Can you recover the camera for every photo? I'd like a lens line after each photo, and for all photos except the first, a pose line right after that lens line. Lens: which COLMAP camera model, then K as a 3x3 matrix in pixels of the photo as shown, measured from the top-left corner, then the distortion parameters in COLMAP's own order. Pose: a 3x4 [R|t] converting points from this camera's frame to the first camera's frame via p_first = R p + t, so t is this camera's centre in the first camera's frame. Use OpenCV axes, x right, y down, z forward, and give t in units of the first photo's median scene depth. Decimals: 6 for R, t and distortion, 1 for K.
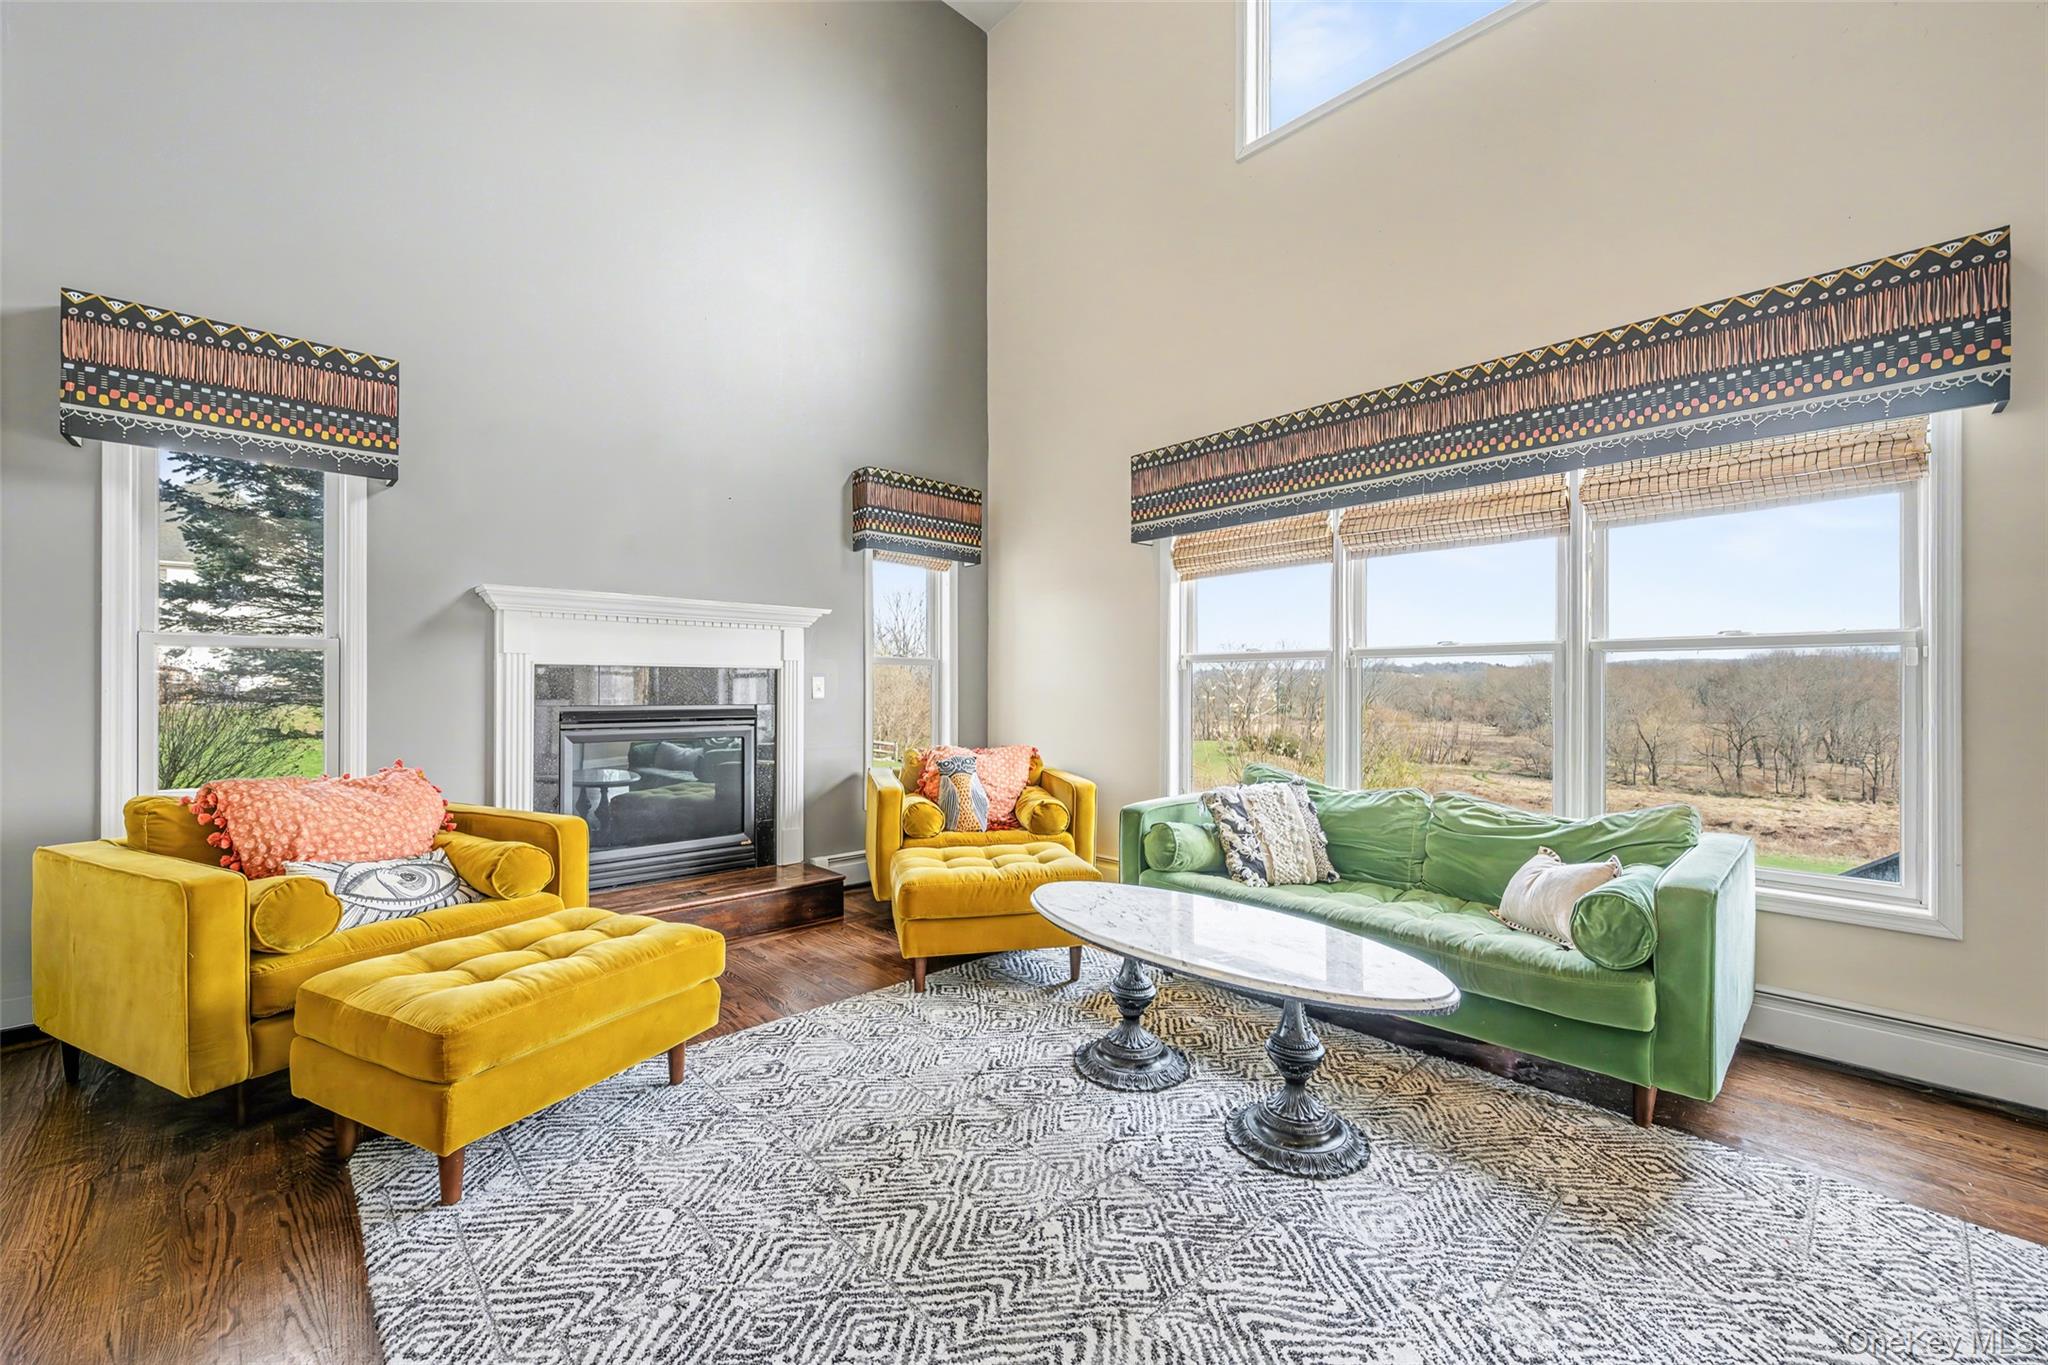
lens RADIAL K [[811.2, 0, 1025.1], [0, 811.2, 686.9], [0, 0, 1]] dist [-0.002089, -0.000300]
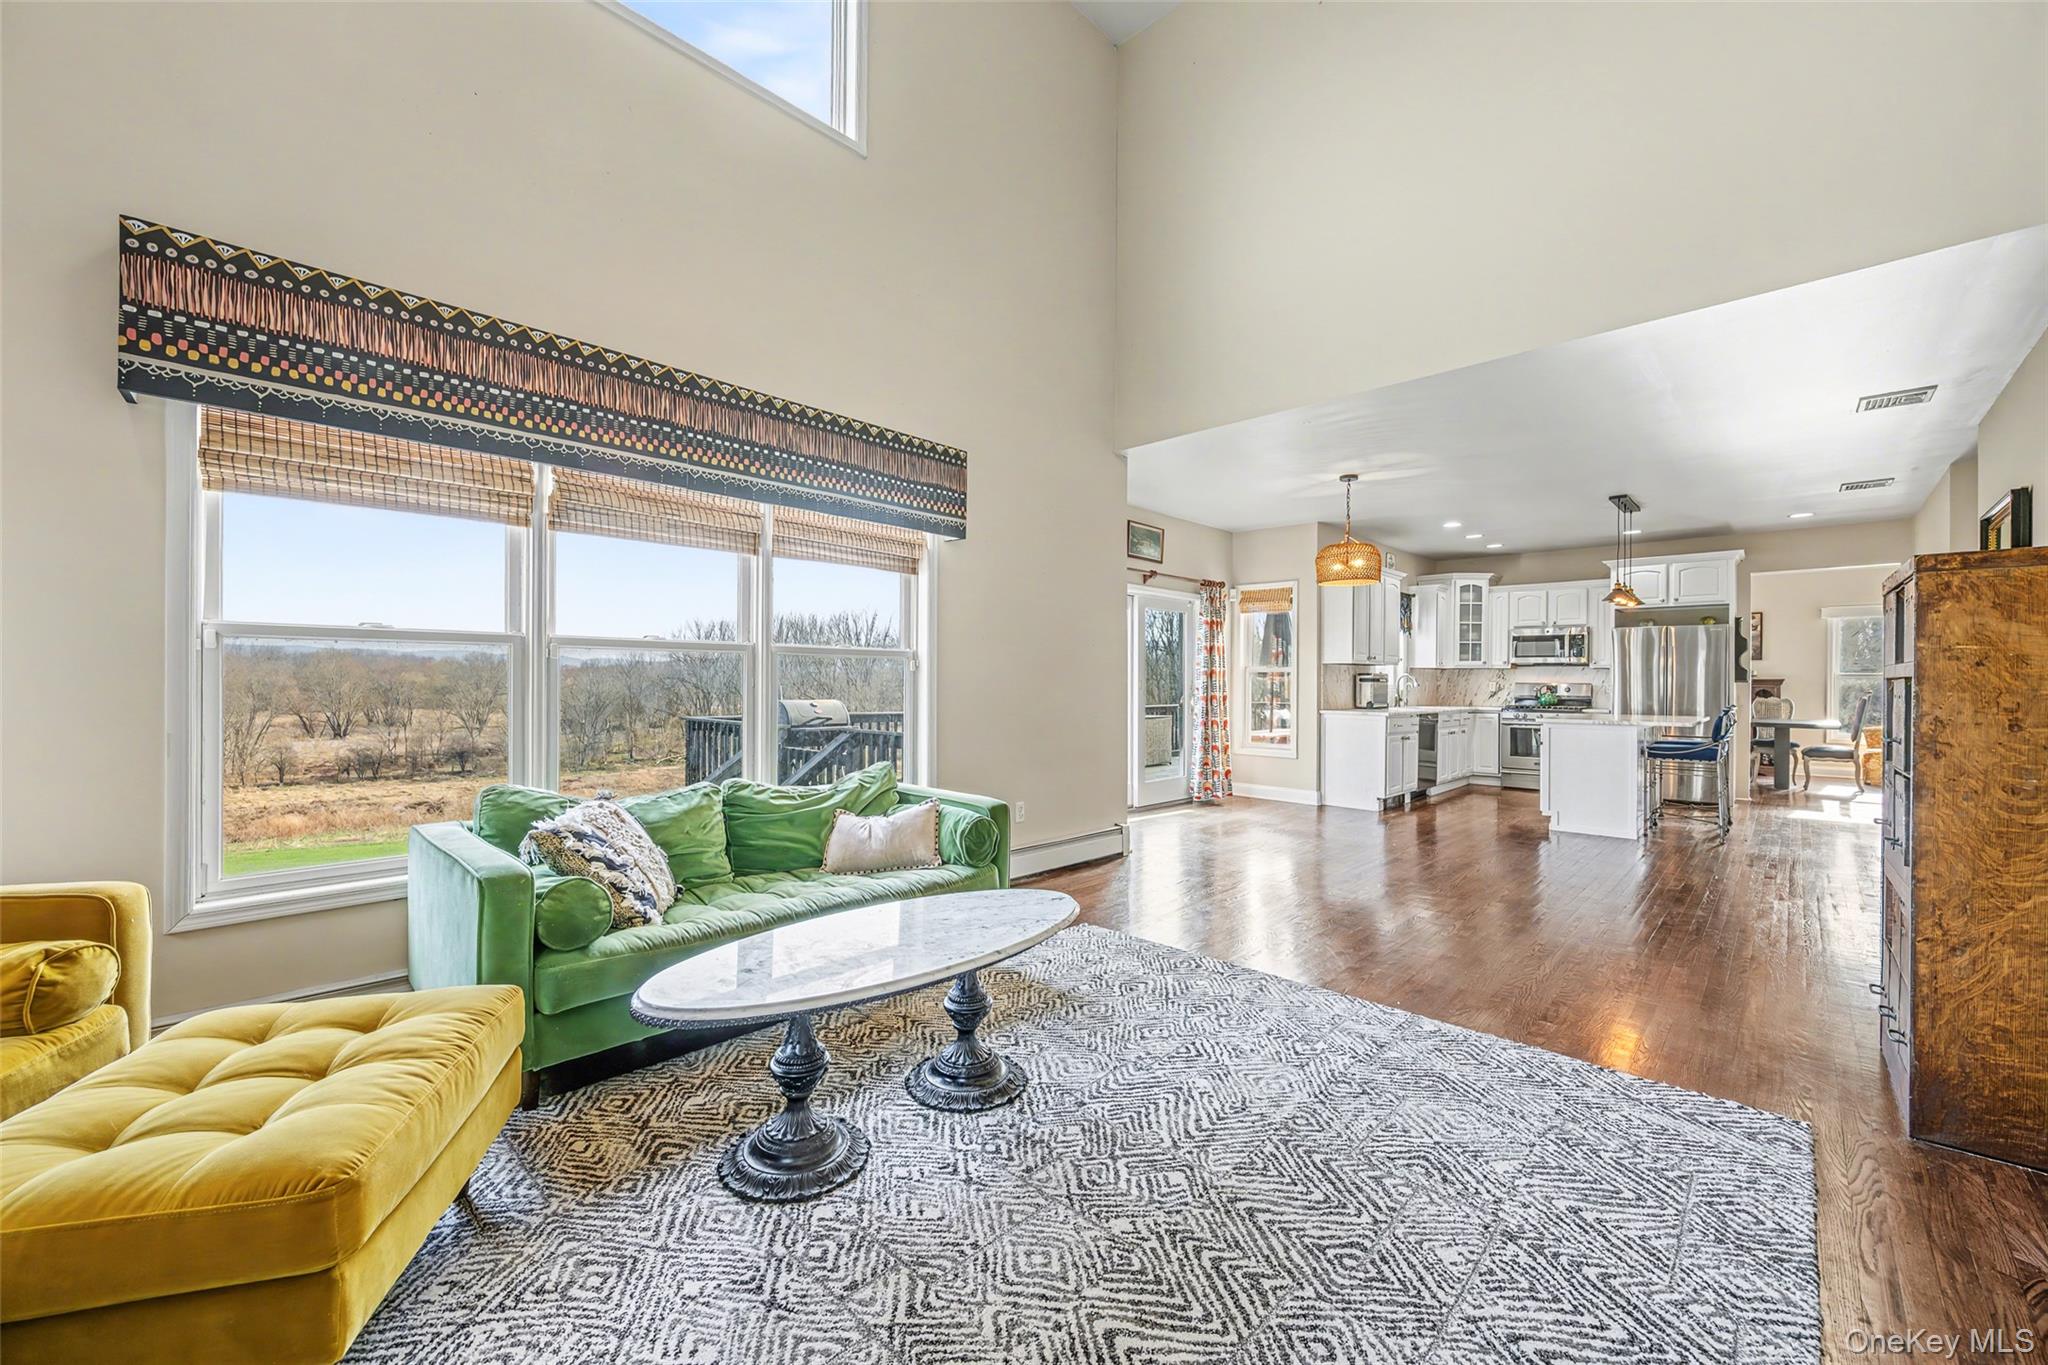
lens RADIAL K [[811.2, 0, 1017.4], [0, 811.2, 680.2], [0, 0, 1]] dist [-0.002089, -0.000300]
pose [[-0.041555, 0.001909, 0.999134, -0.627666], [-0.006265, 0.999978, -0.002172, -0.002221], [-0.999117, -0.006350, -0.041542, 0.764021]]
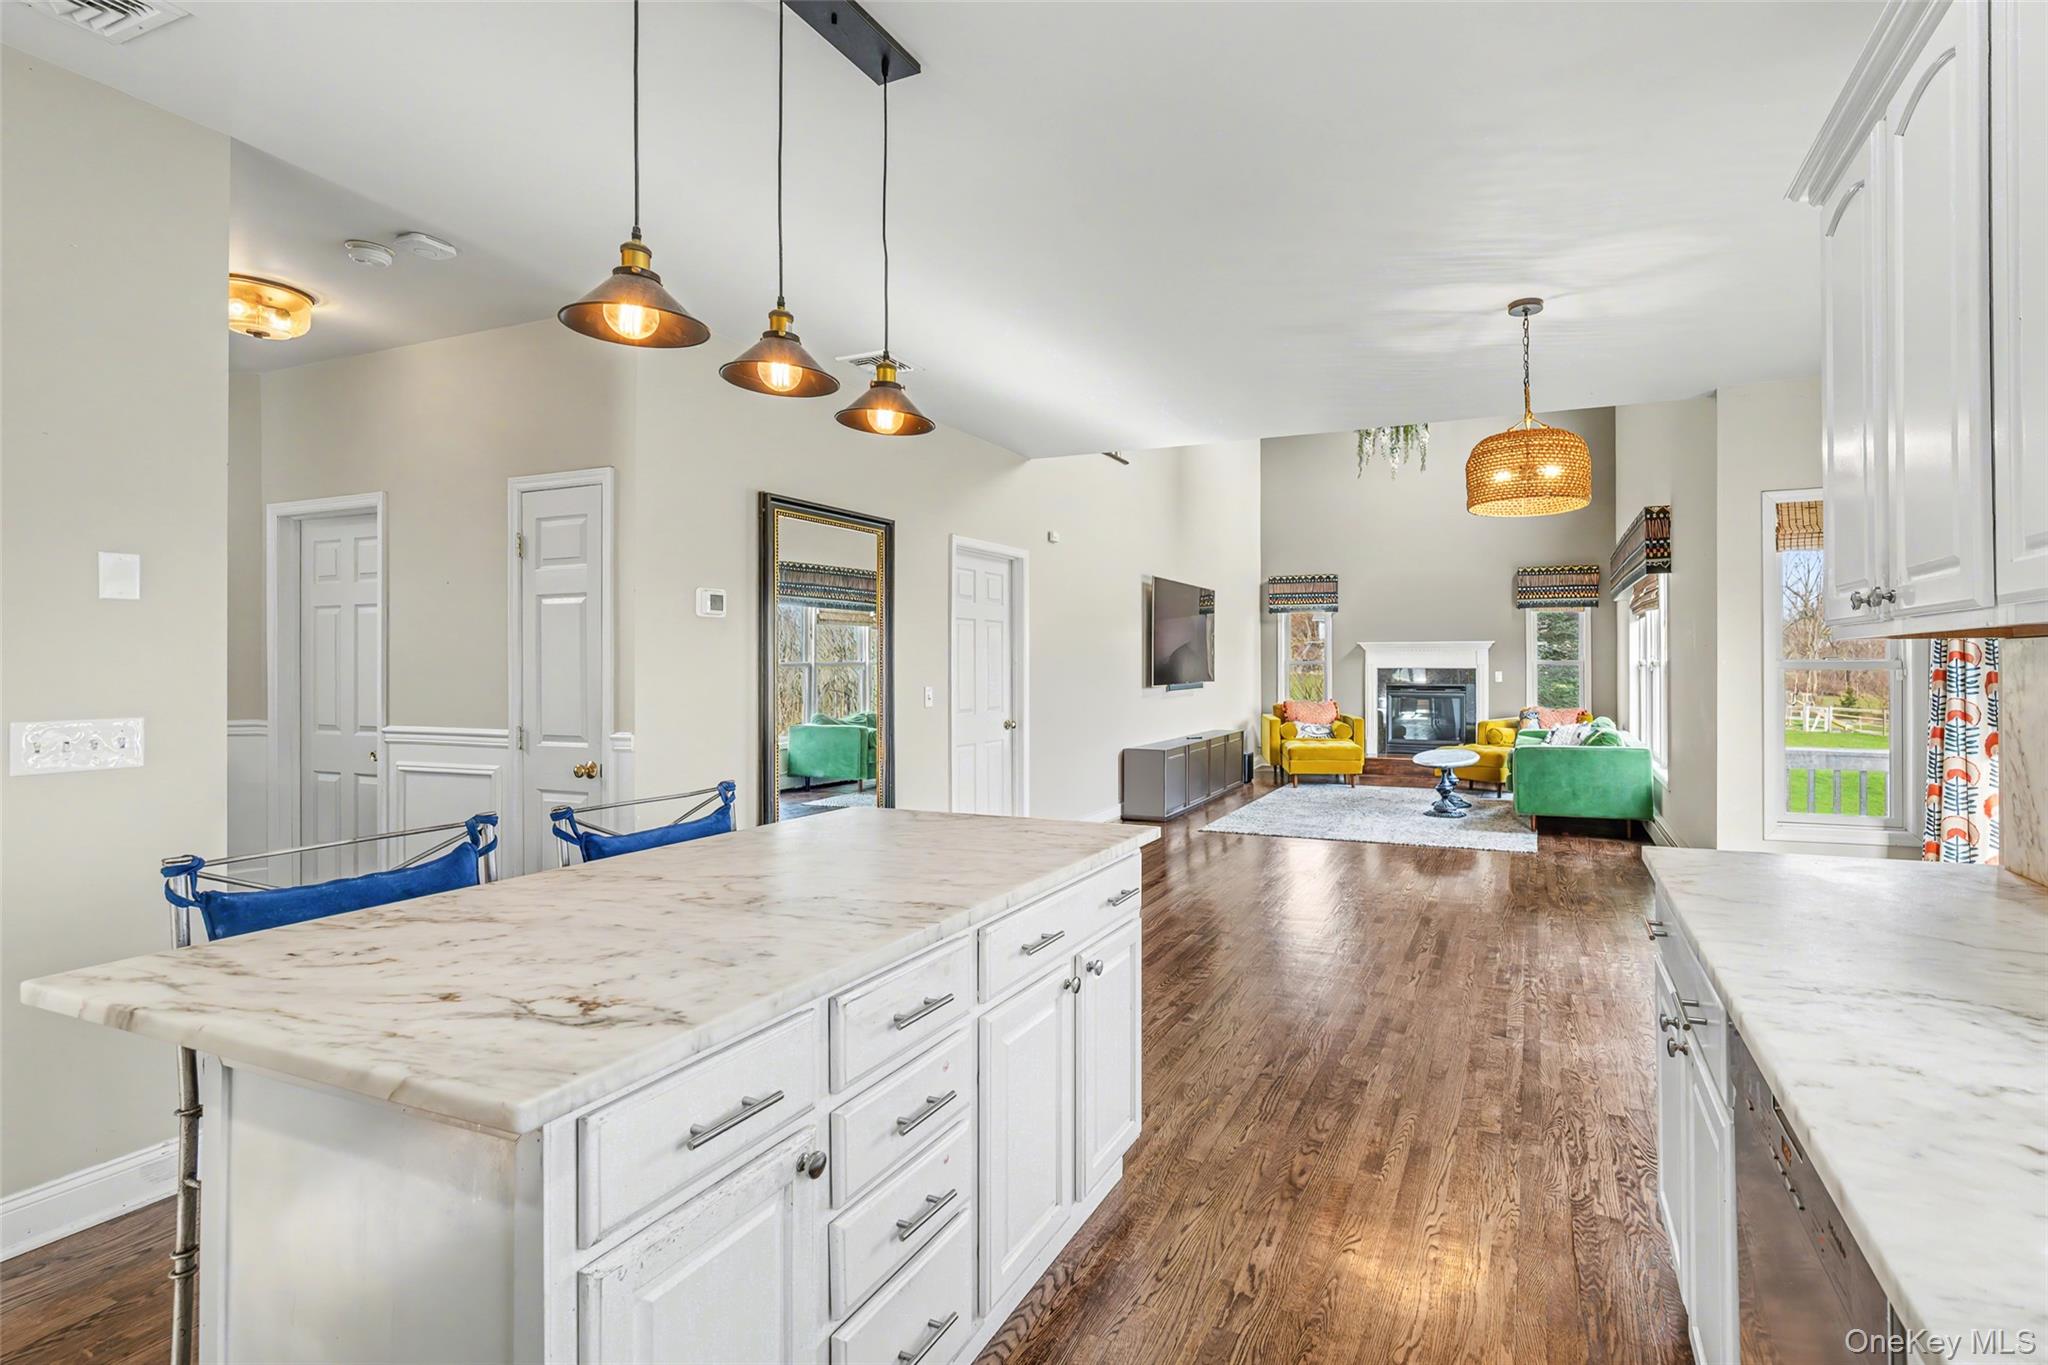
lens RADIAL K [[923.8, 0, 1175.1], [0, 923.8, 662.5], [0, 0, 1]] dist [0.001470, 0.000018]
pose [[0.420509, -0.002475, -0.907285, 2.599617], [0.002079, 0.999996, -0.001765, -0.057750], [0.907286, -0.001144, 0.420512, -1.269932]]
